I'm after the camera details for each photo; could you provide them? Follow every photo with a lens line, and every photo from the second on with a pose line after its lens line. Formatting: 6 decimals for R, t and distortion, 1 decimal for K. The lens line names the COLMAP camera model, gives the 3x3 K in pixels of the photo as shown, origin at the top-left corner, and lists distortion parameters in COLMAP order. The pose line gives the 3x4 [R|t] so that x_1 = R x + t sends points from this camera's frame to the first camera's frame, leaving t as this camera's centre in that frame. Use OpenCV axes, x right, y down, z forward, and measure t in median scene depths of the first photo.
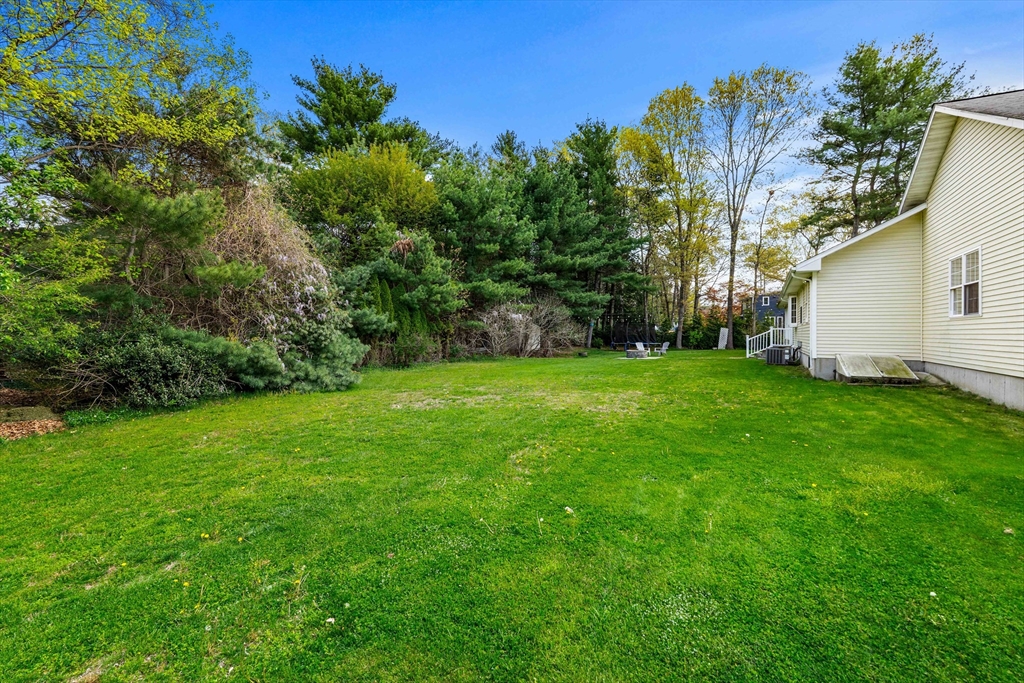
lens RADIAL K [[453.6, 0, 512.2], [0, 453.6, 335.1], [0, 0, 1]] dist [-0.005520, -0.000058]
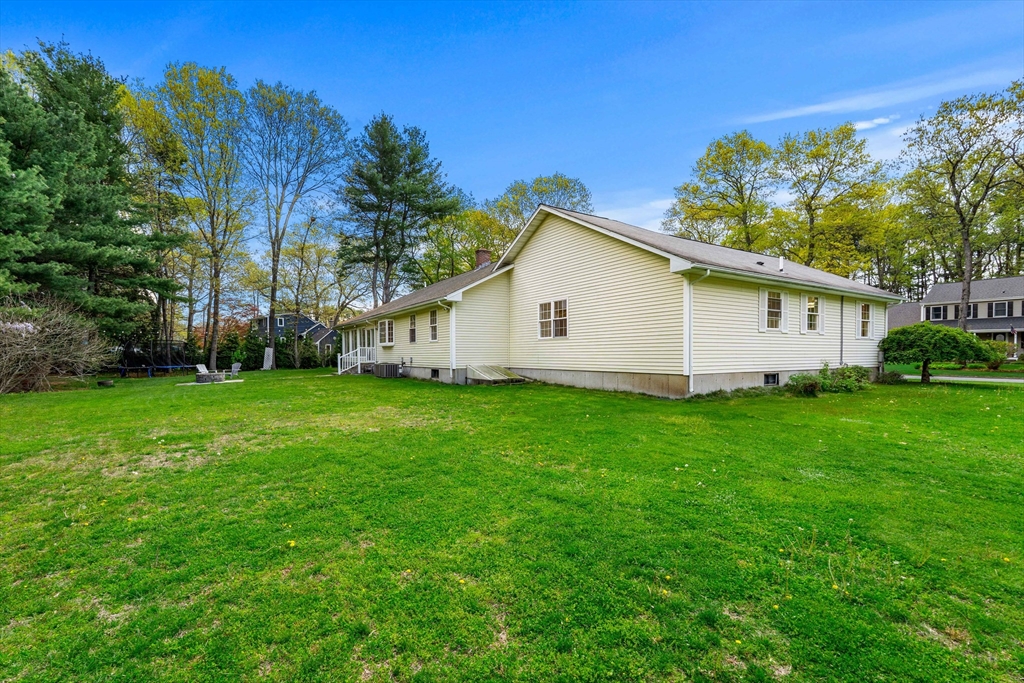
lens RADIAL K [[453.6, 0, 514.7], [0, 453.6, 366.9], [0, 0, 1]] dist [-0.005520, -0.000058]
pose [[0.481537, -0.034005, 0.875766, -0.227104], [0.013599, 0.999417, 0.031329, 0.003791], [-0.876320, -0.003177, 0.481719, 0.130640]]
